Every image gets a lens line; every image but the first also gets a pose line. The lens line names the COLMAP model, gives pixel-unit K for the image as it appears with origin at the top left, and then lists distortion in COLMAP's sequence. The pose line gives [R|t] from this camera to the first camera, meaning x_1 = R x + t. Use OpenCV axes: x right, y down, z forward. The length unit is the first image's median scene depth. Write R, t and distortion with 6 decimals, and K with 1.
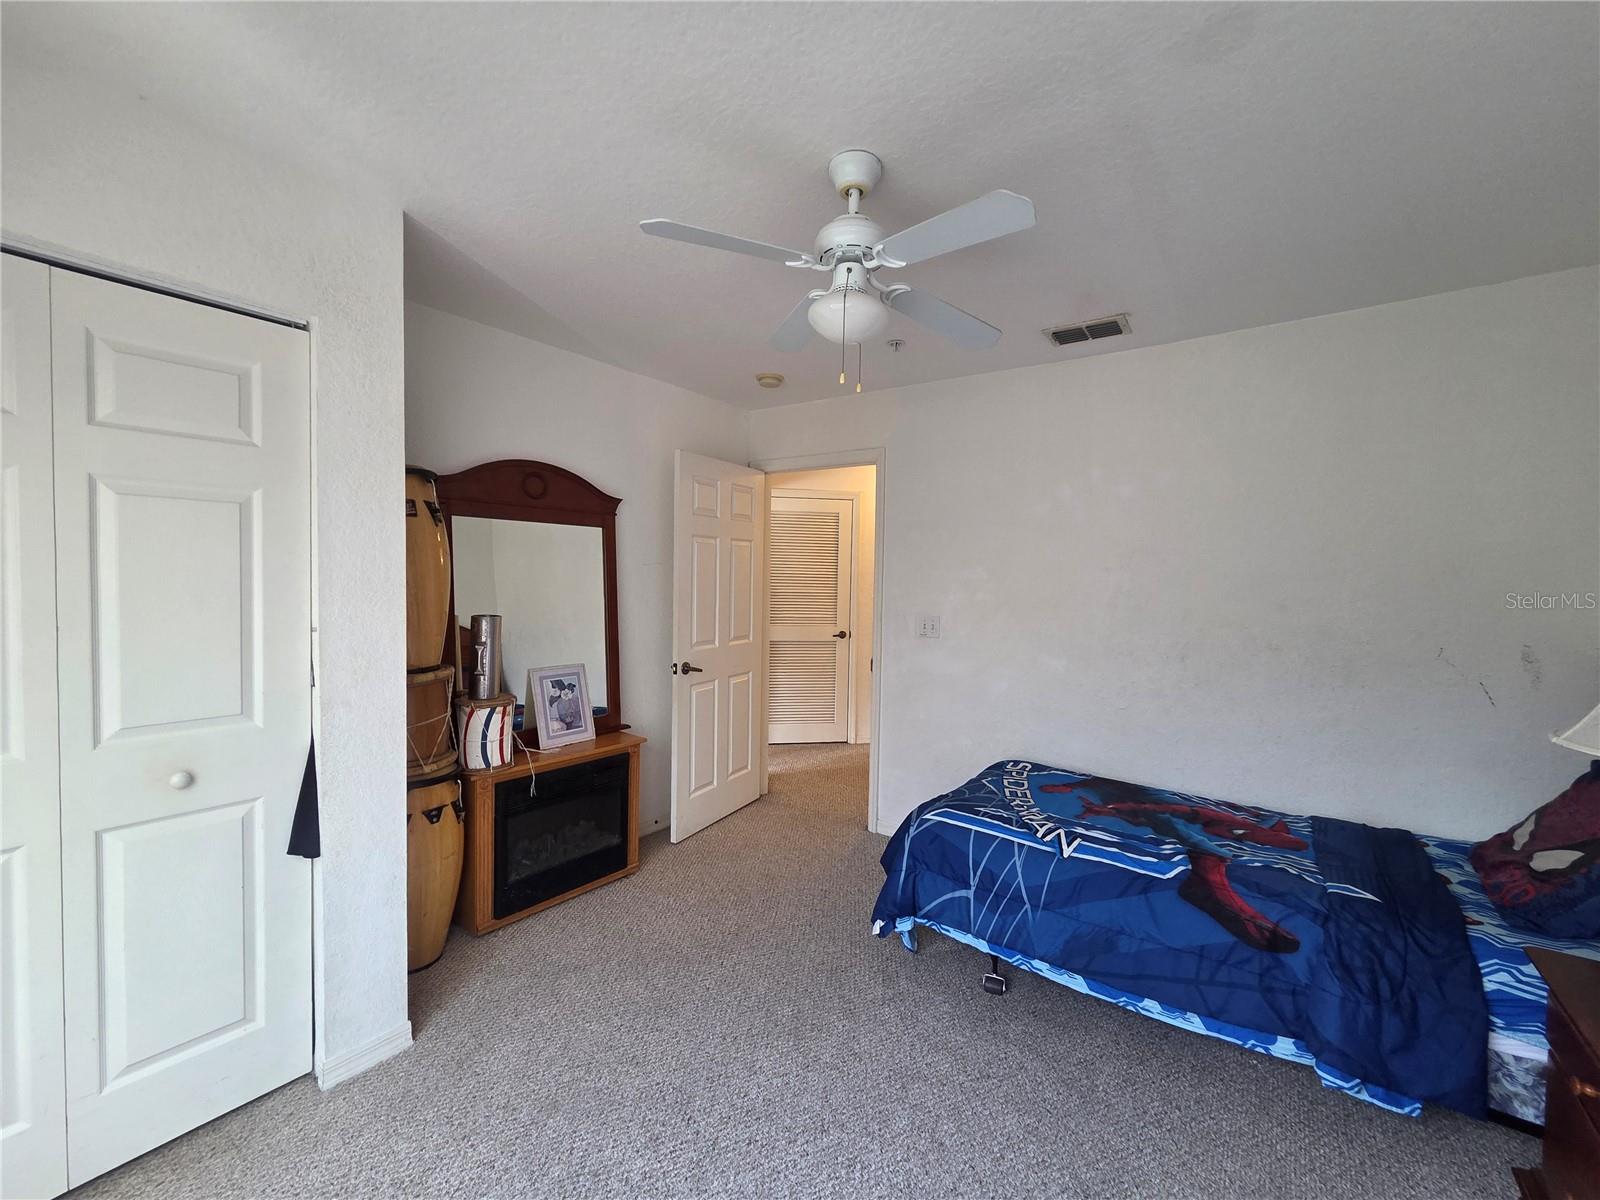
lens RADIAL K [[659.3, 0, 798.8], [0, 659.3, 597.4], [0, 0, 1]] dist [0.002324, 0.000066]
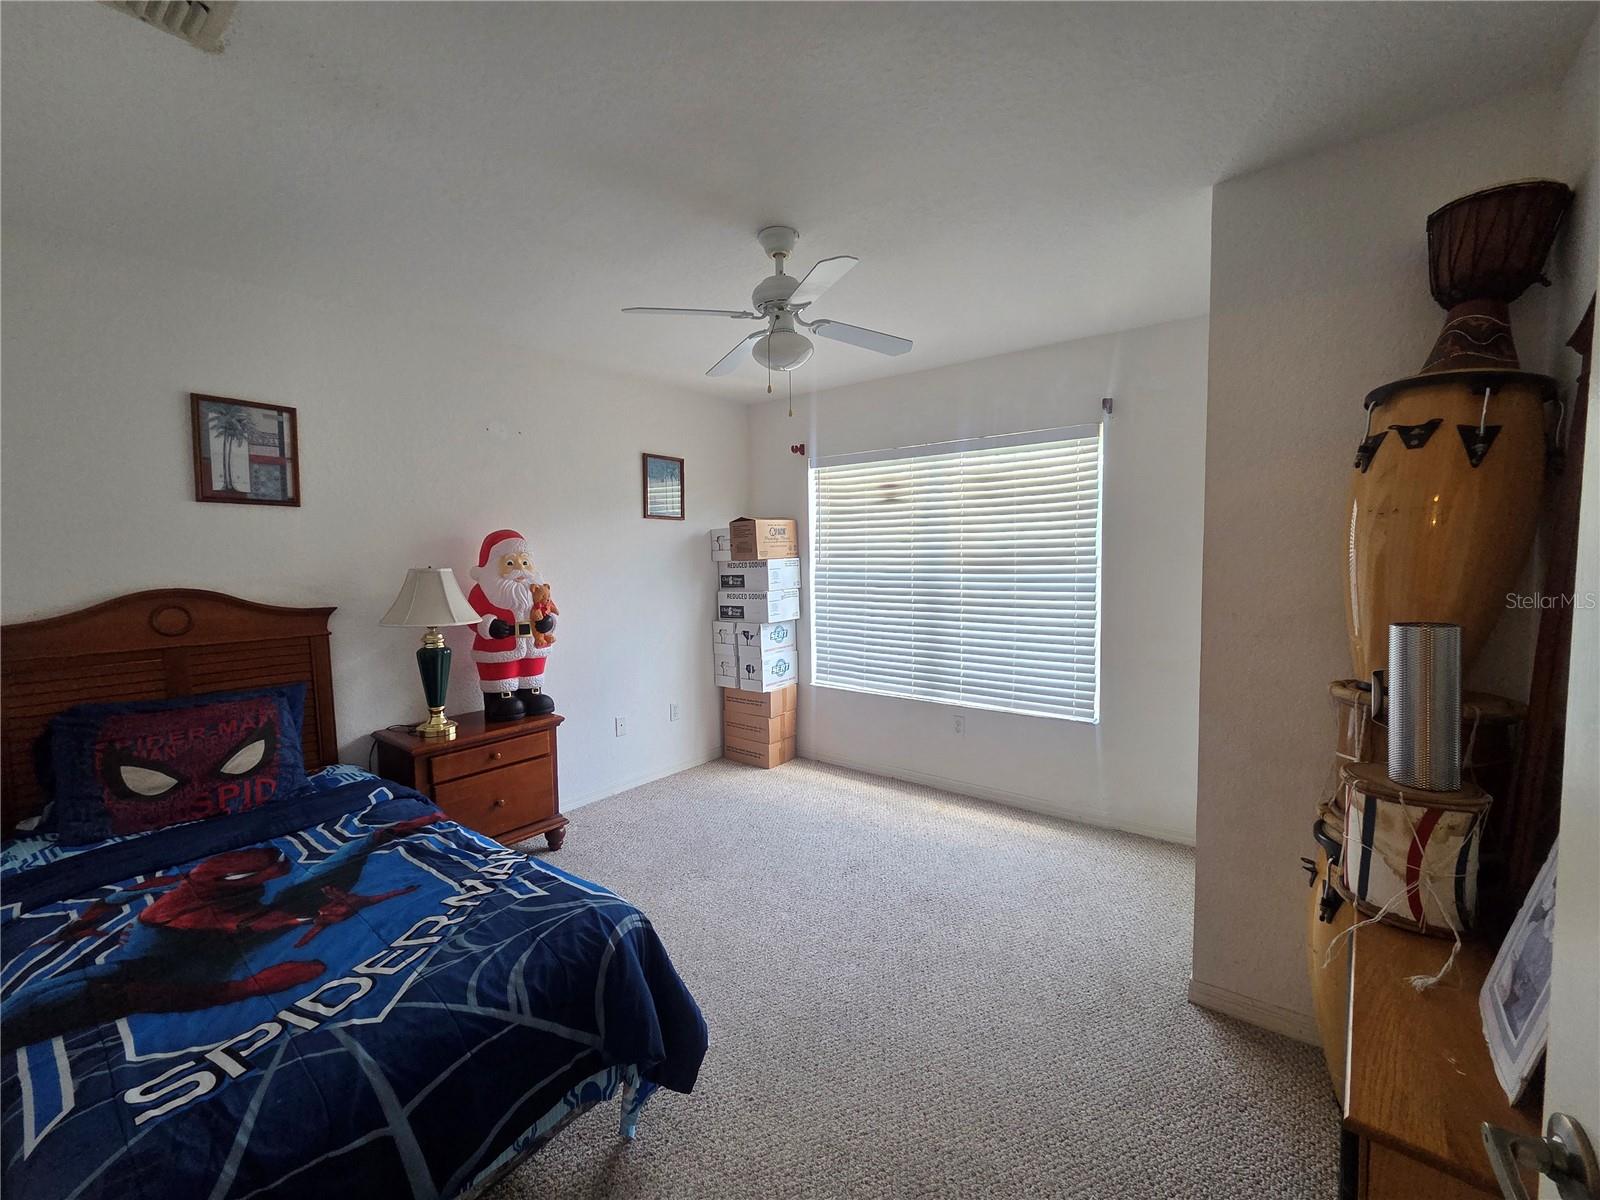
lens RADIAL K [[659.3, 0, 798.8], [0, 659.3, 597.4], [0, 0, 1]] dist [0.002324, 0.000066]
pose [[-0.999326, -0.014751, 0.033623, -0.004328], [-0.011449, 0.995280, 0.096364, -0.044490], [-0.034886, 0.095914, -0.994778, 1.560010]]
